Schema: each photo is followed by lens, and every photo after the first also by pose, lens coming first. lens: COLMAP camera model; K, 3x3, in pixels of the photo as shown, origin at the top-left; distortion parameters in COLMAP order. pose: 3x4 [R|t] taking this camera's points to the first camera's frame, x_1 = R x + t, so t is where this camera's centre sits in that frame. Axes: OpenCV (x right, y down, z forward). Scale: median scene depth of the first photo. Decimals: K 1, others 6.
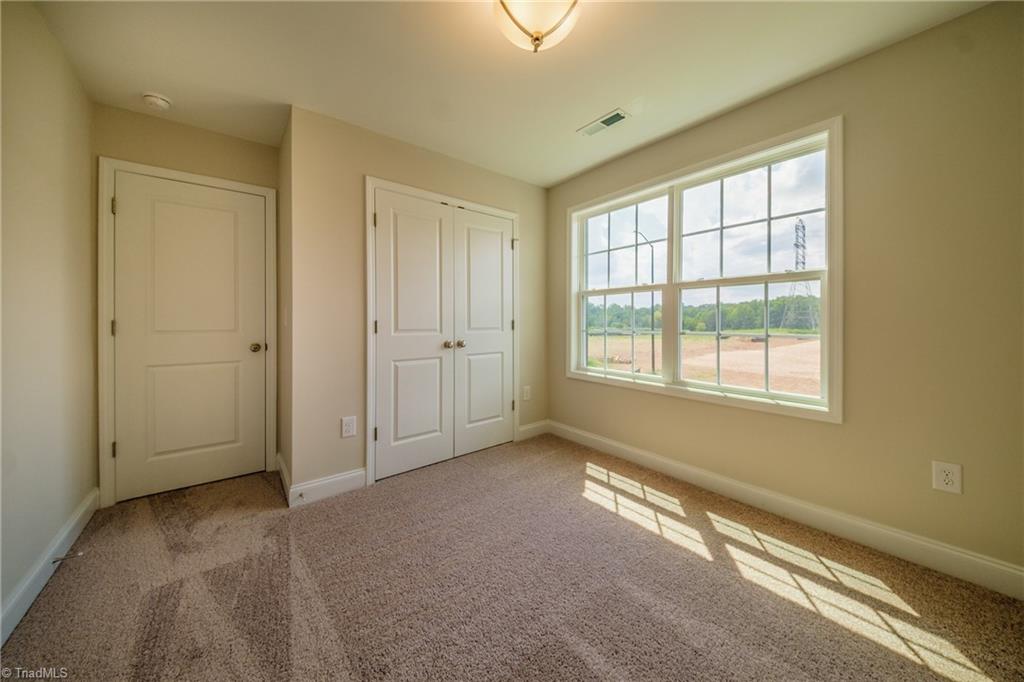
lens RADIAL K [[344.5, 0, 541.5], [0, 344.5, 321.7], [0, 0, 1]] dist [0.011664, -0.001828]
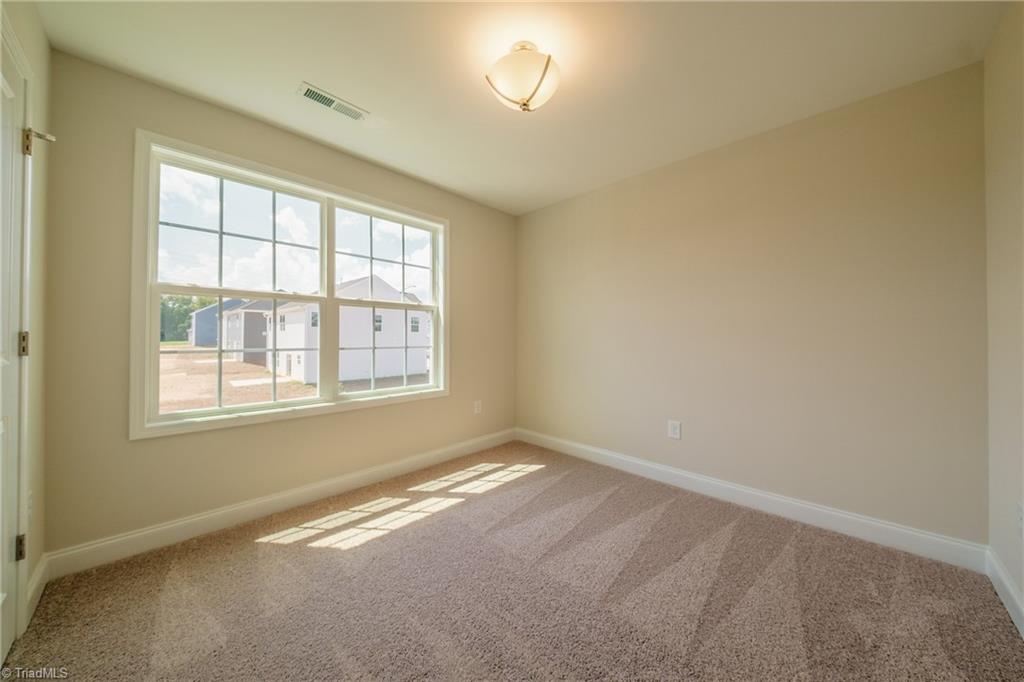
lens RADIAL K [[344.5, 0, 485.5], [0, 344.5, 332.7], [0, 0, 1]] dist [0.011664, -0.001828]
pose [[-0.021985, 0.020012, 0.999558, -0.700194], [0.003972, 0.999794, -0.019929, 0.010482], [-0.999750, 0.003532, -0.022060, 0.674127]]
